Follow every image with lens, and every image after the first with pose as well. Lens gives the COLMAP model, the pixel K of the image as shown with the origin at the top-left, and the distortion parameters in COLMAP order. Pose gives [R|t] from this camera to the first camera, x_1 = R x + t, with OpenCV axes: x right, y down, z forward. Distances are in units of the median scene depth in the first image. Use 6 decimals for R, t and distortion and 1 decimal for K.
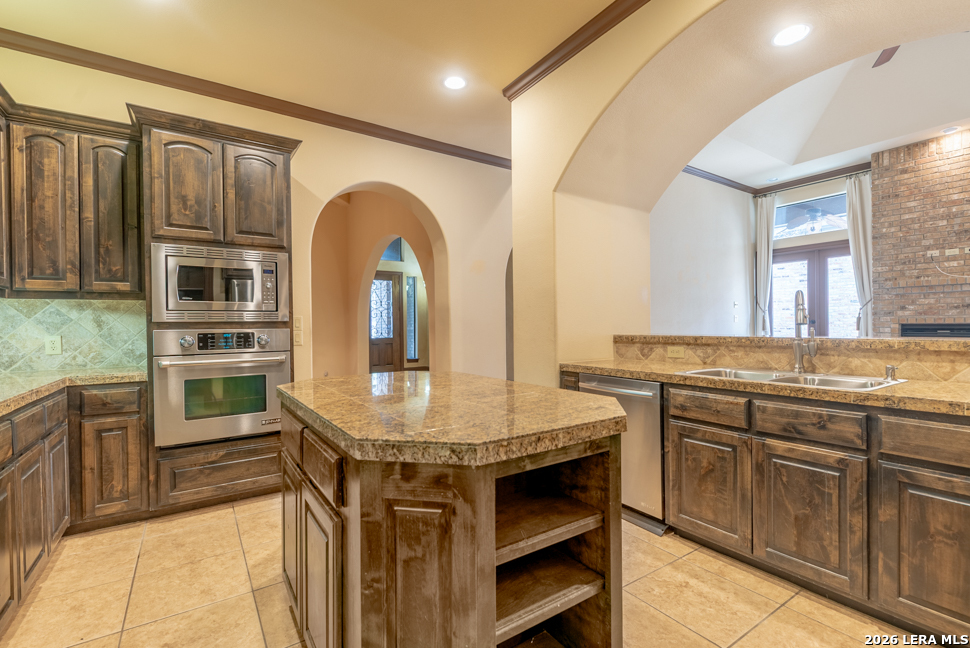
lens RADIAL K [[441.4, 0, 485.0], [0, 441.4, 324.0], [0, 0, 1]] dist [0.002999, -0.000555]
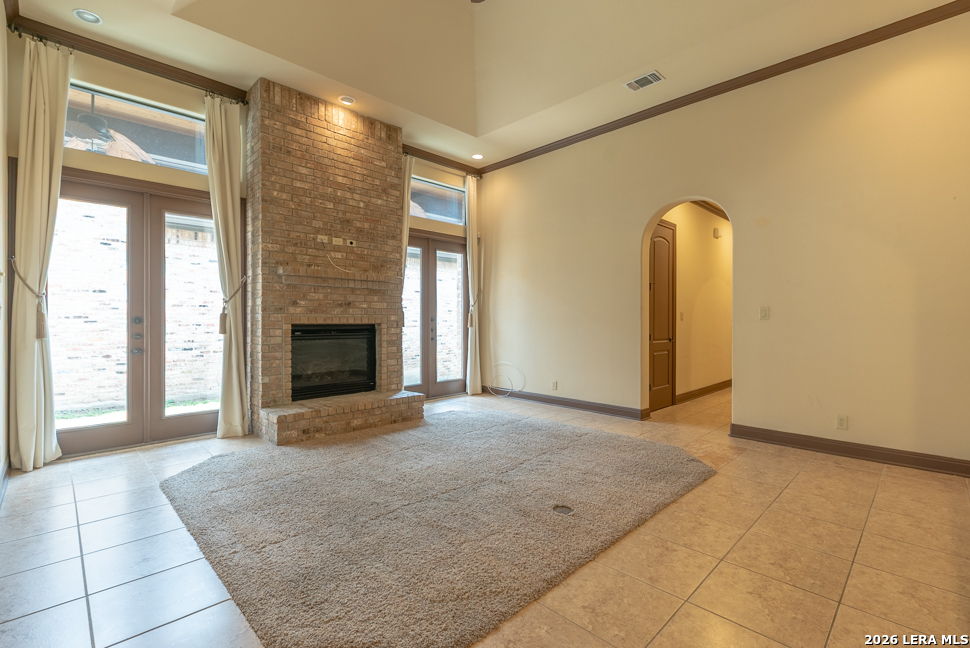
lens RADIAL K [[435.5, 0, 484.6], [0, 435.5, 320.6], [0, 0, 1]] dist [0.002264, -0.000189]
pose [[-0.181335, 0.005078, 0.983408, 0.151414], [-0.002289, 0.999982, -0.005586, -0.003003], [-0.983419, -0.003264, -0.181320, 0.814007]]
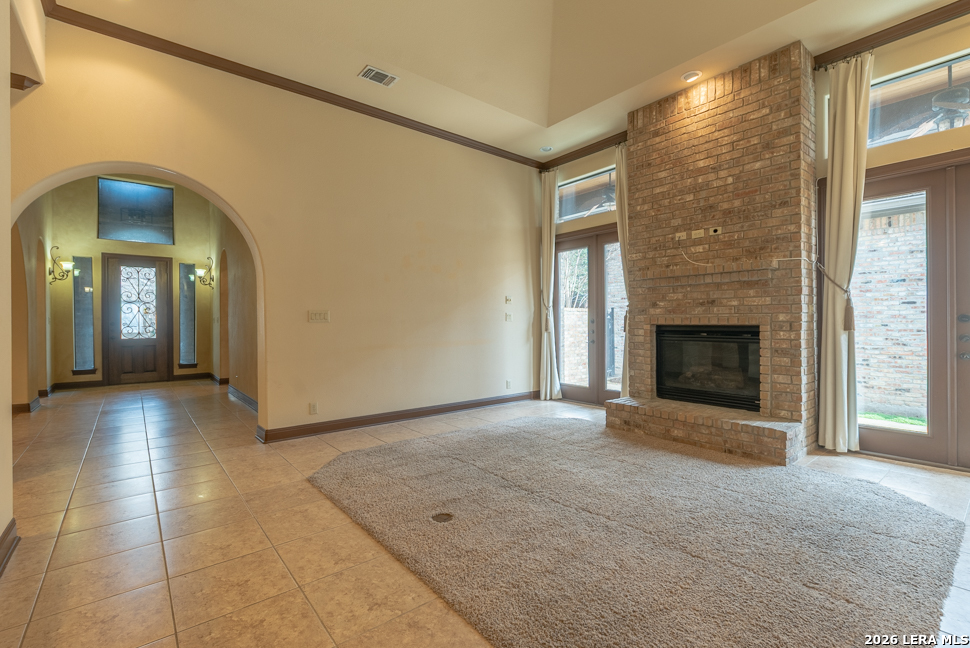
lens RADIAL K [[437.1, 0, 479.9], [0, 437.1, 320.8], [0, 0, 1]] dist [0.007737, -0.000033]
pose [[0.996749, 0.001442, 0.080557, 0.565737], [-0.001611, 0.999997, 0.002030, -0.008226], [-0.080554, -0.002153, 0.996748, 0.235665]]
